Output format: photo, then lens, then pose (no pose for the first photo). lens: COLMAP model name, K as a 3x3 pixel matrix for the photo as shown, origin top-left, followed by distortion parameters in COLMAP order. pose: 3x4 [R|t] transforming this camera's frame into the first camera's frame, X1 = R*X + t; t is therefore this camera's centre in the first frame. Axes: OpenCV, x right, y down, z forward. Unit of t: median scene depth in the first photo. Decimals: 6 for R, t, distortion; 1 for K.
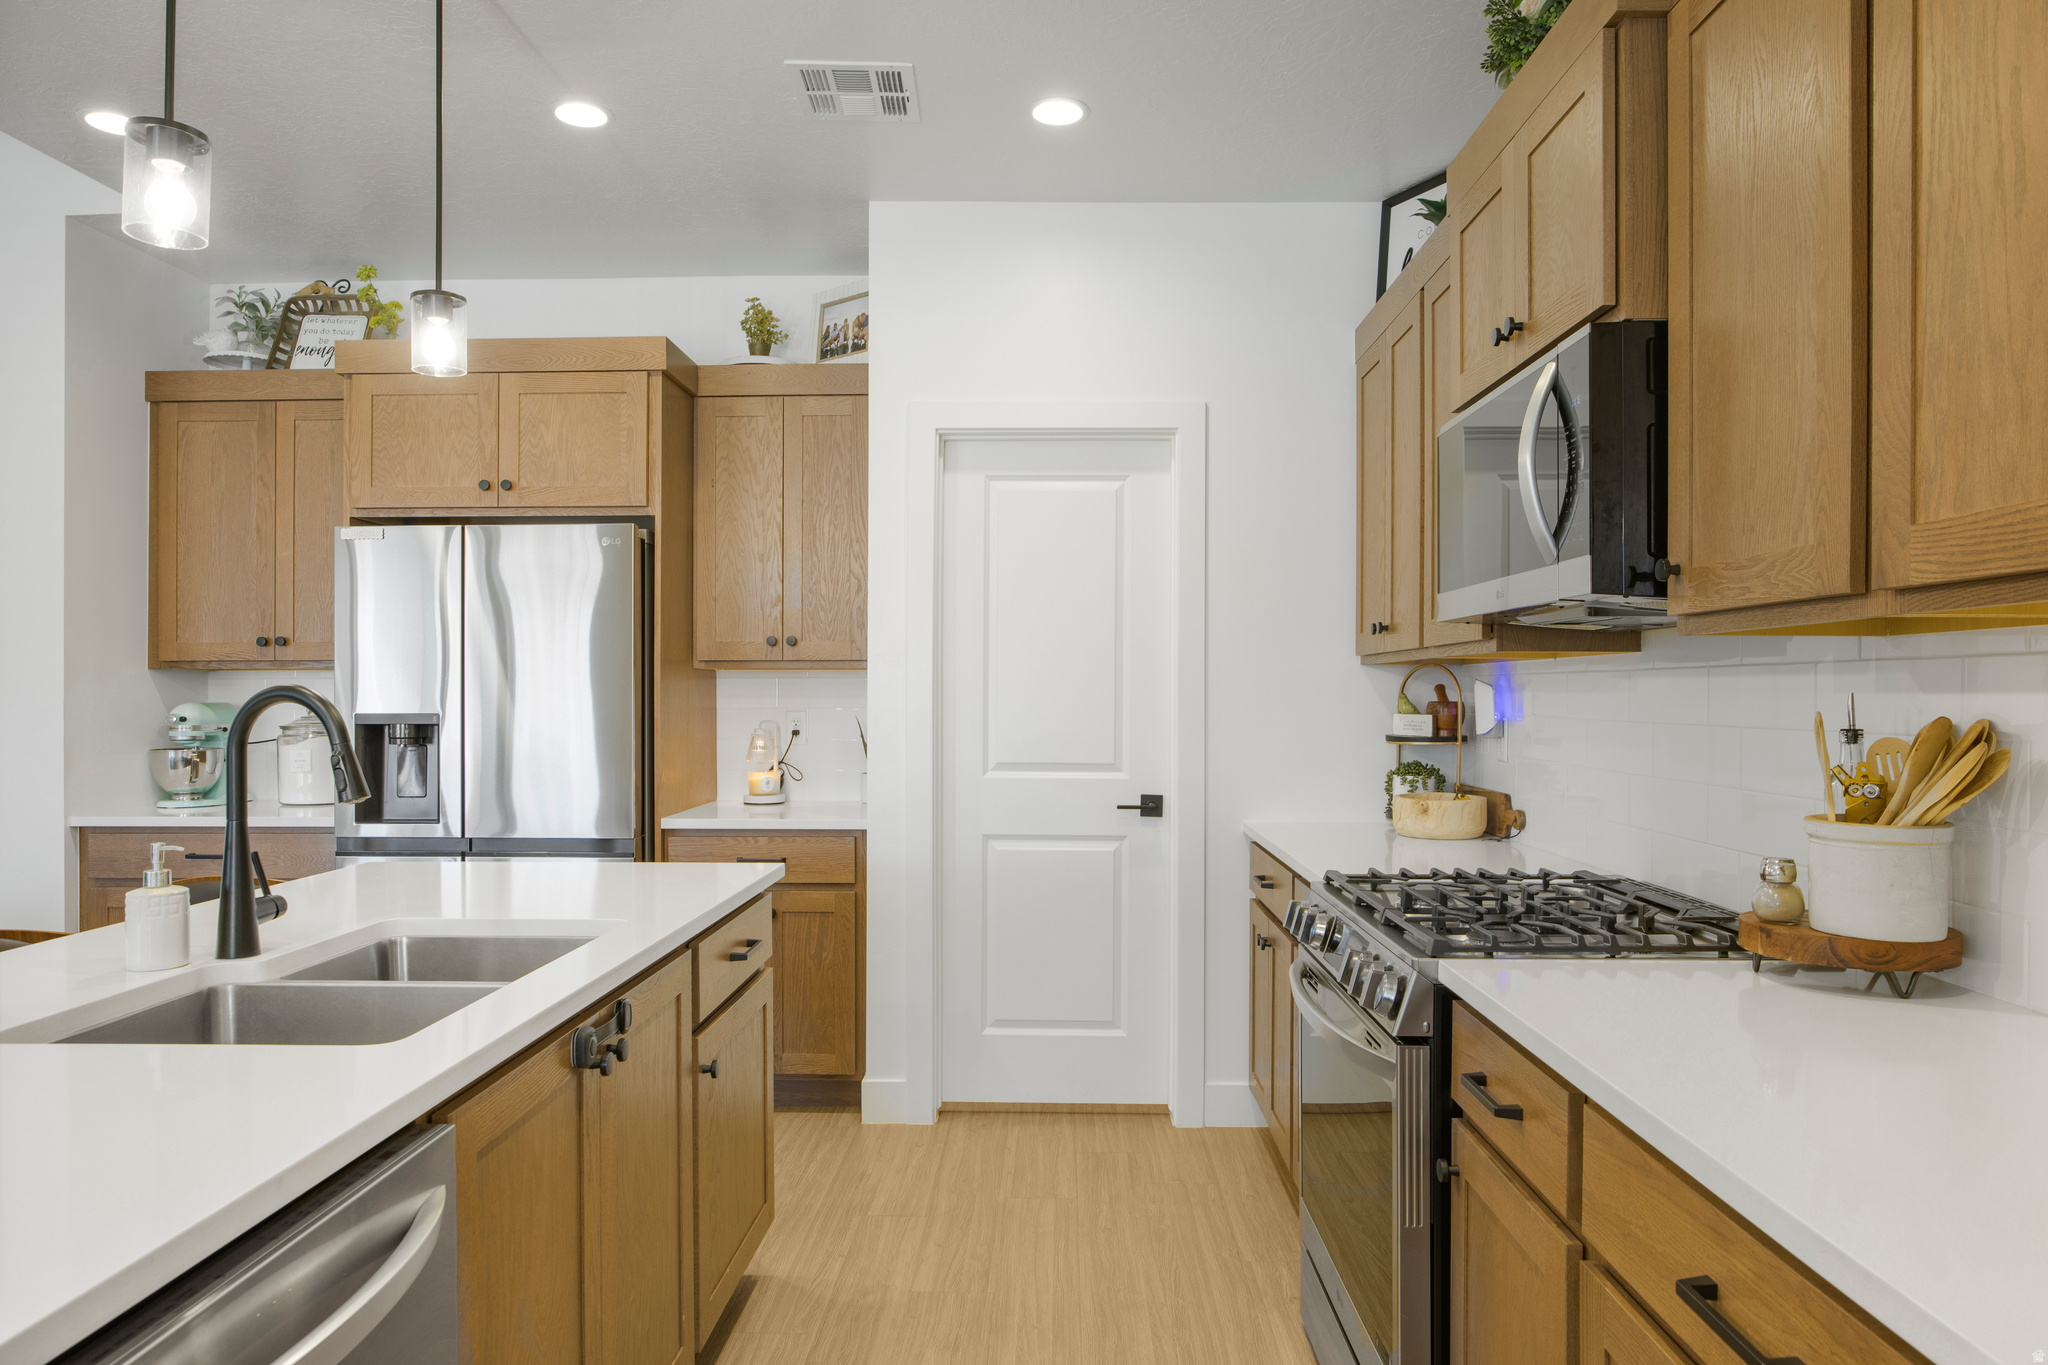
lens RADIAL K [[1281.9, 0, 1023.5], [0, 1281.9, 716.0], [0, 0, 1]] dist [-0.024159, 0.007999]
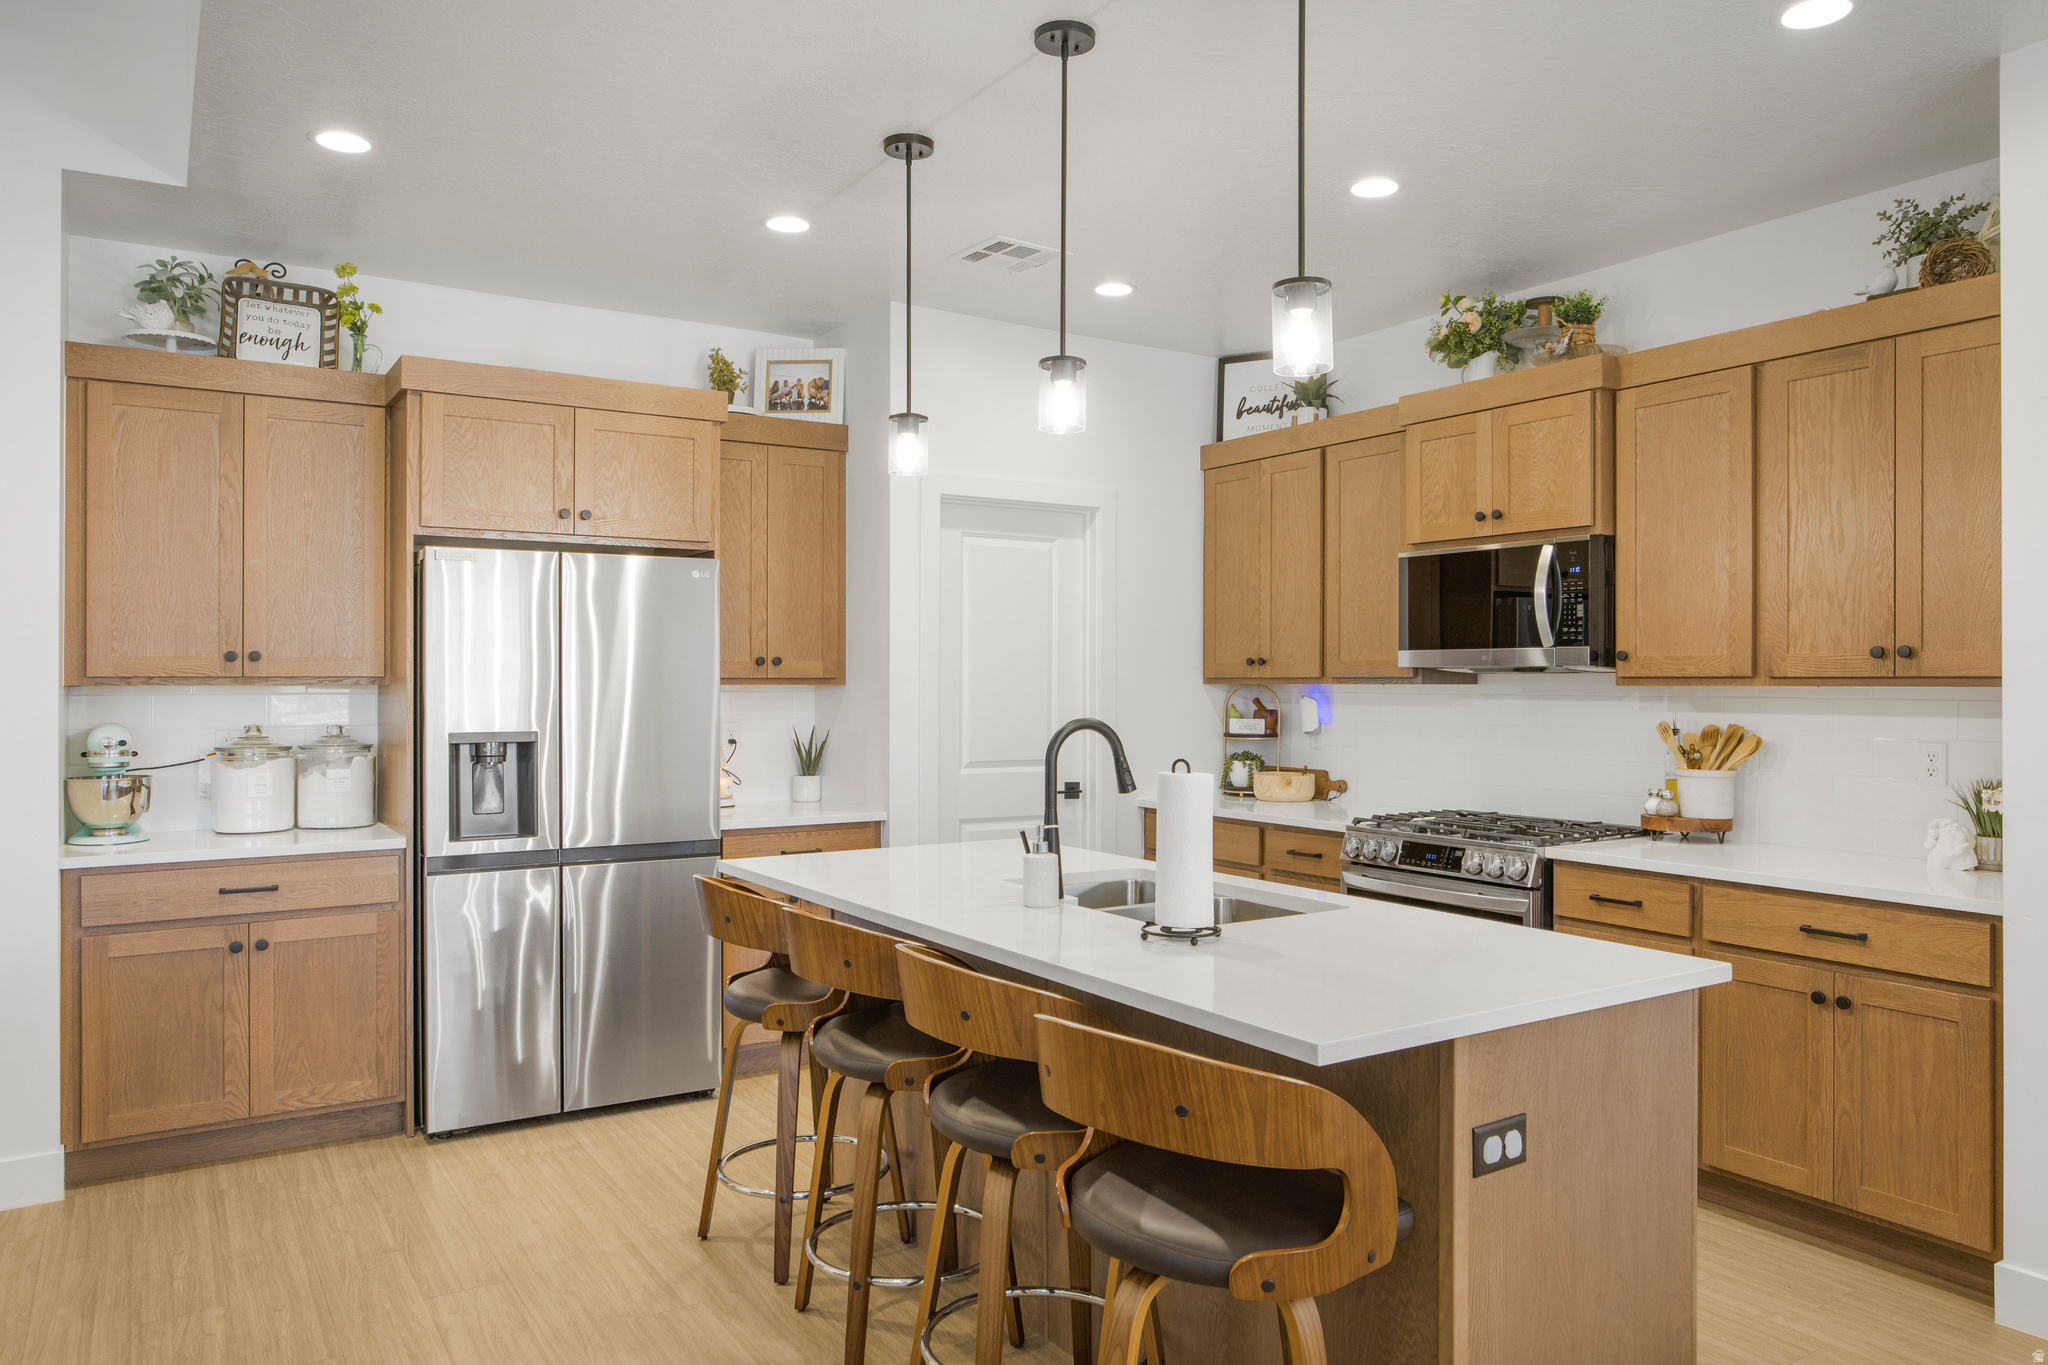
lens RADIAL K [[1459.2, 0, 1024.6], [0, 1459.2, 678.7], [0, 0, 1]] dist [-0.000388, -0.006135]
pose [[0.823492, 0.000758, 0.567327, -0.782851], [0.009623, 0.999837, -0.015305, -0.022114], [-0.567246, 0.018063, 0.823350, -0.202715]]
